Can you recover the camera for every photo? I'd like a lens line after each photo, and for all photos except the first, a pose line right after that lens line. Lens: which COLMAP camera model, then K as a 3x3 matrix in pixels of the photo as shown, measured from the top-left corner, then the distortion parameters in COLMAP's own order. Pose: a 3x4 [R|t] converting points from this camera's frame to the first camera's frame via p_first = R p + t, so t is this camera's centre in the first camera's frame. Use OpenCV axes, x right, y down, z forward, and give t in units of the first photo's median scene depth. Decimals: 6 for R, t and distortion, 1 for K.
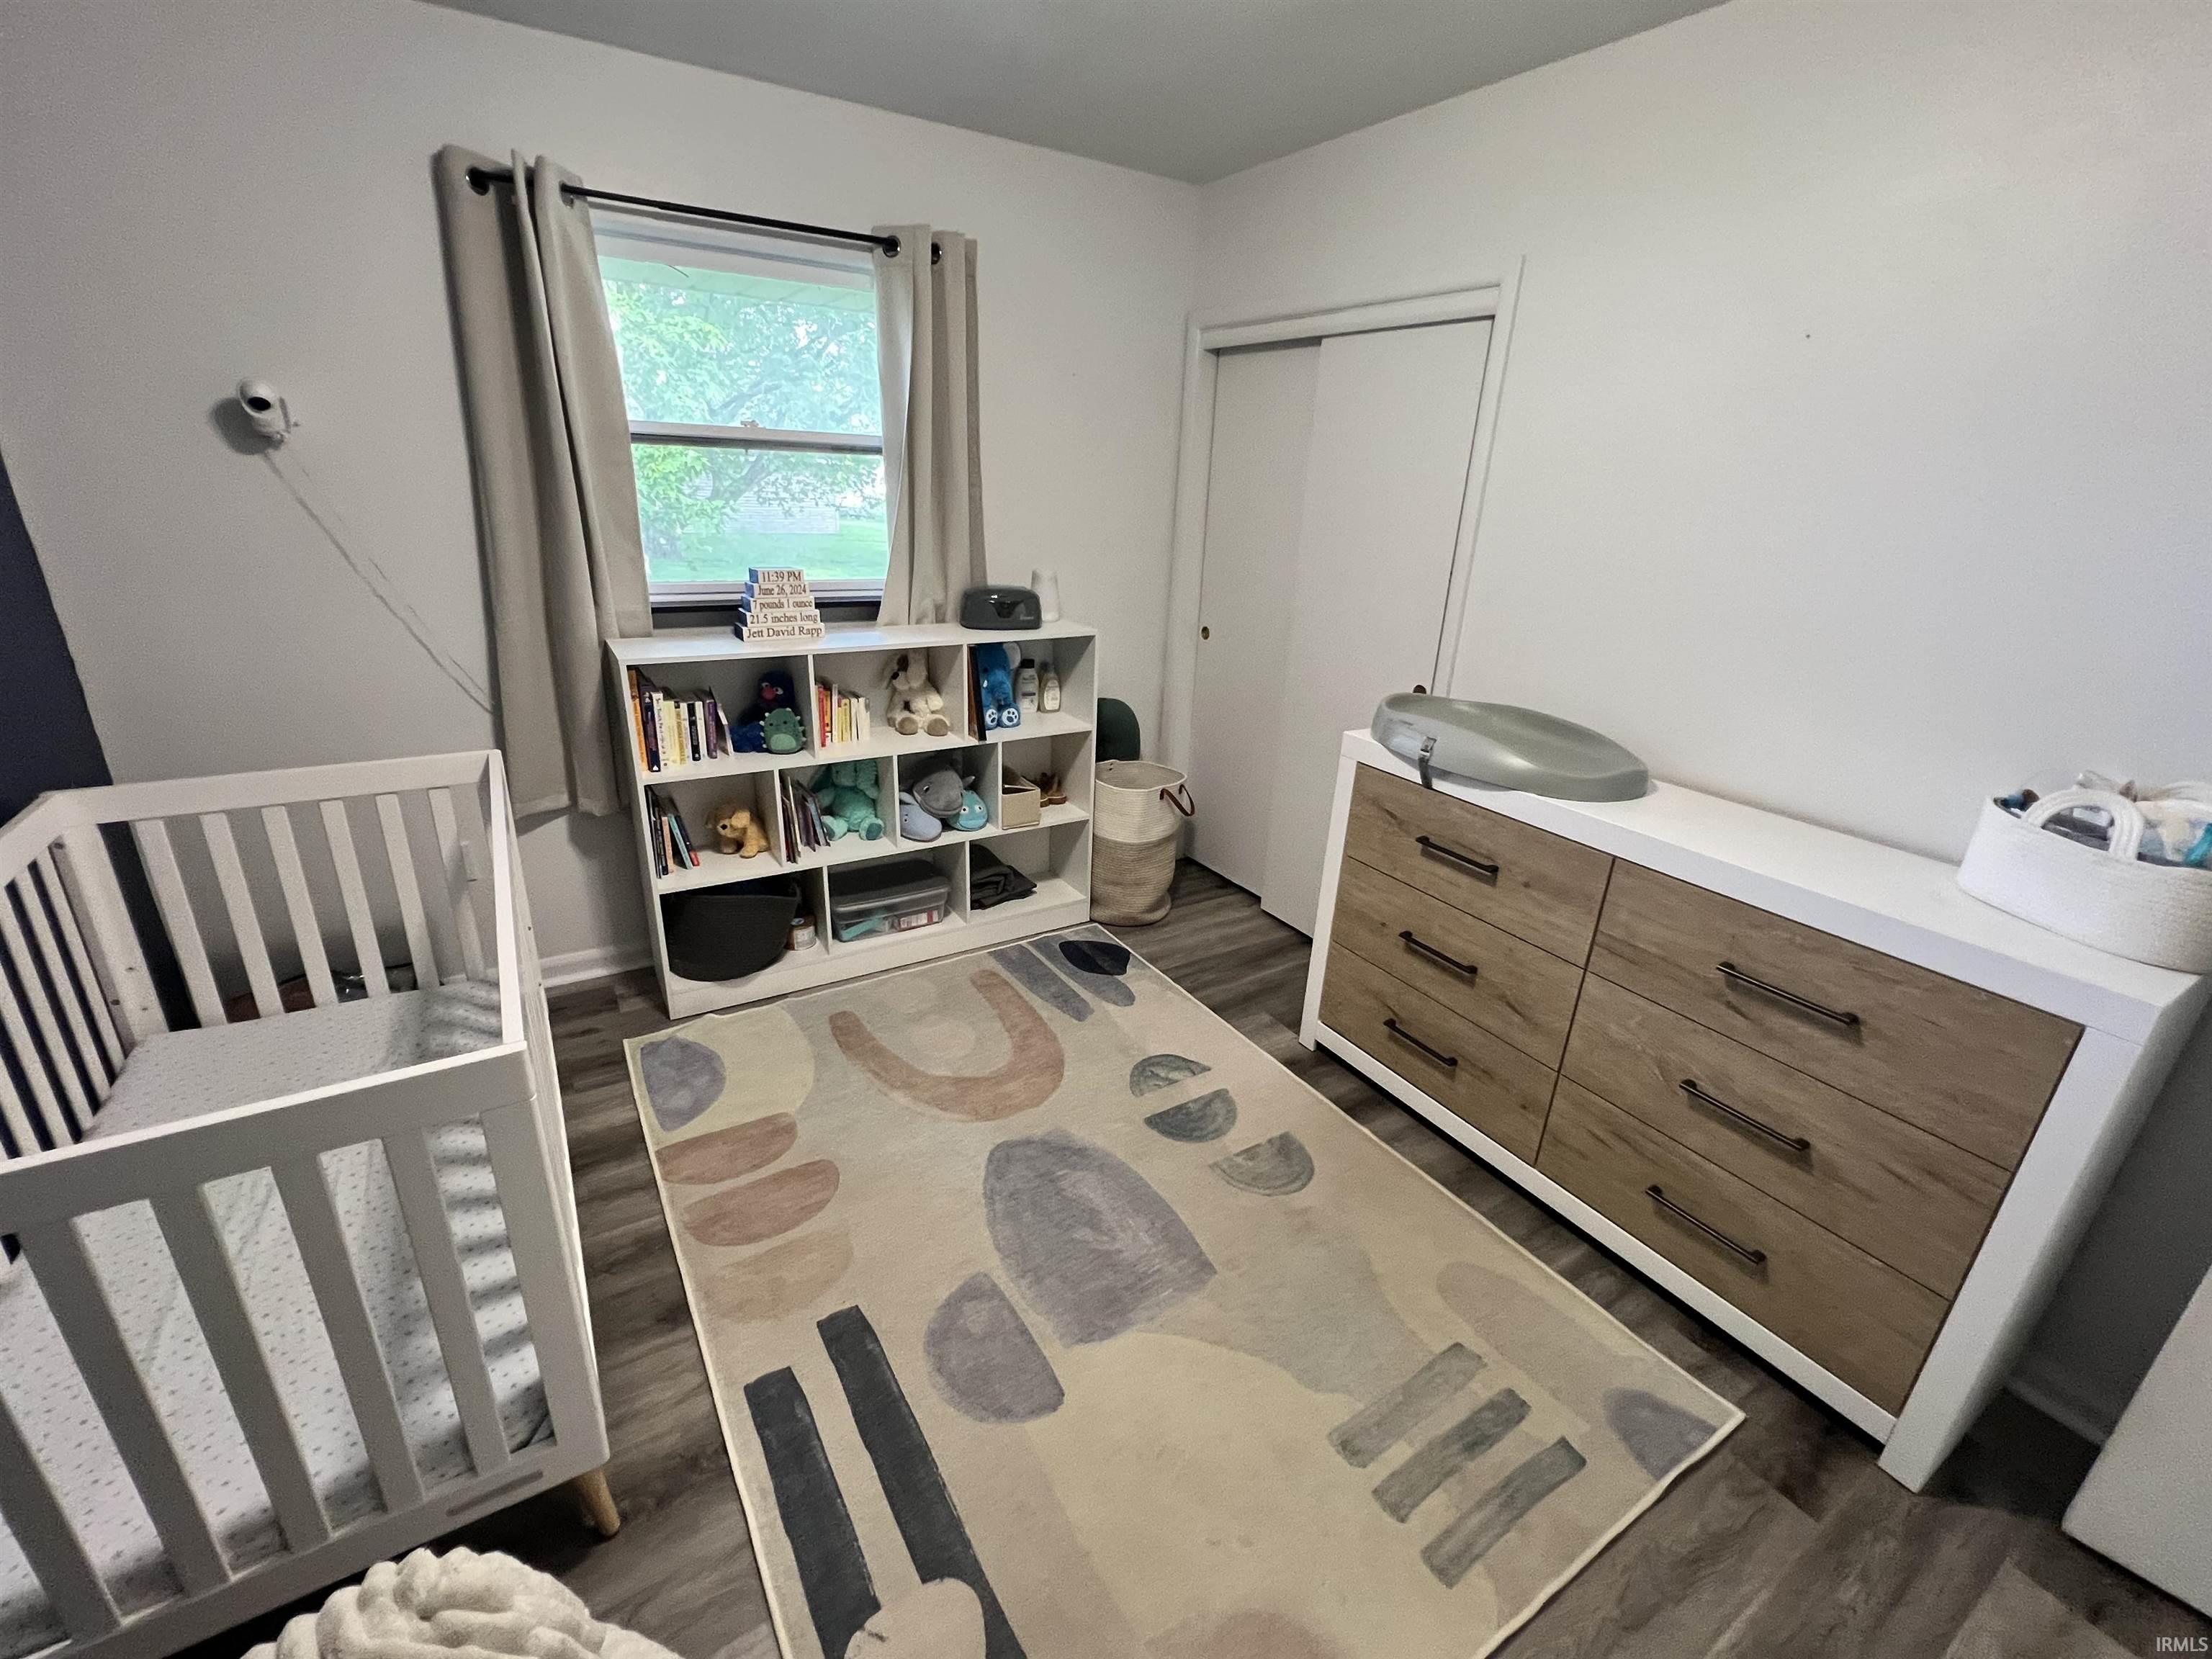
lens RADIAL K [[942.3, 0, 1102.3], [0, 942.3, 825.1], [0, 0, 1]] dist [-0.003211, -0.001813]
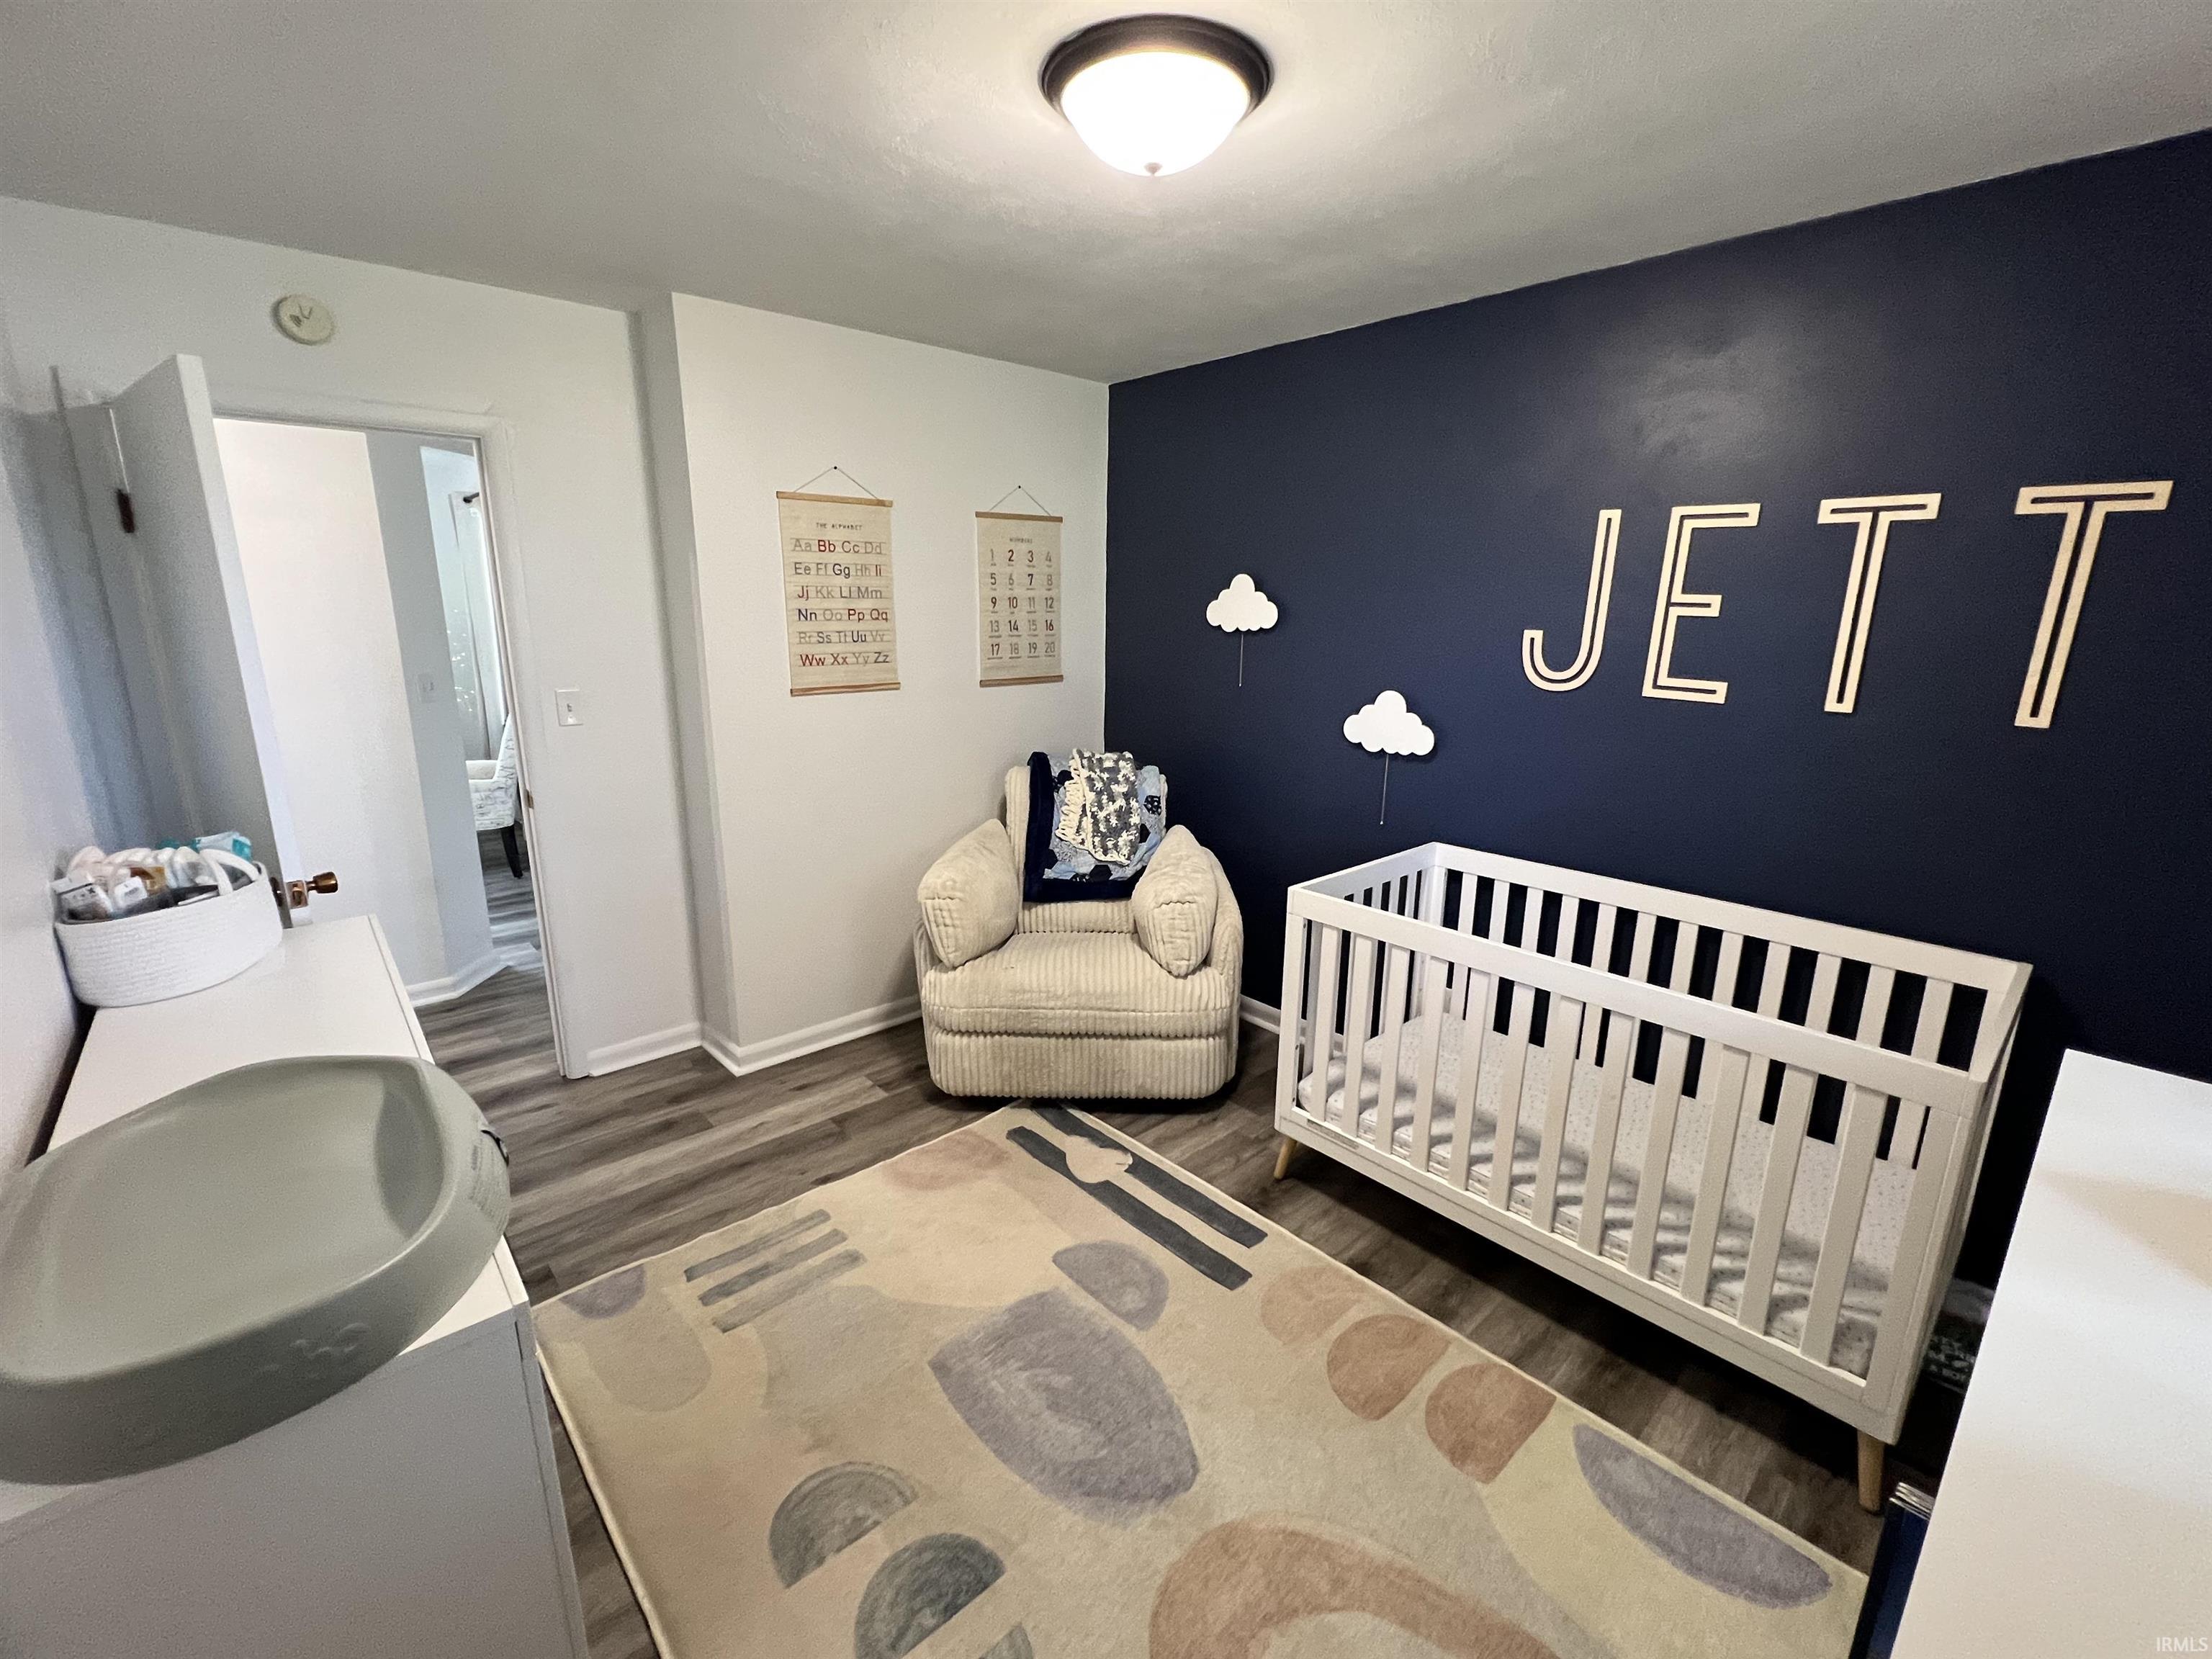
lens RADIAL K [[942.3, 0, 1100.3], [0, 942.3, 826.1], [0, 0, 1]] dist [-0.003211, -0.001813]
pose [[-0.984148, -0.011406, -0.176984, 0.104499], [-0.108135, 0.829567, 0.547836, -0.510397], [0.140572, 0.558290, -0.817650, 1.295195]]
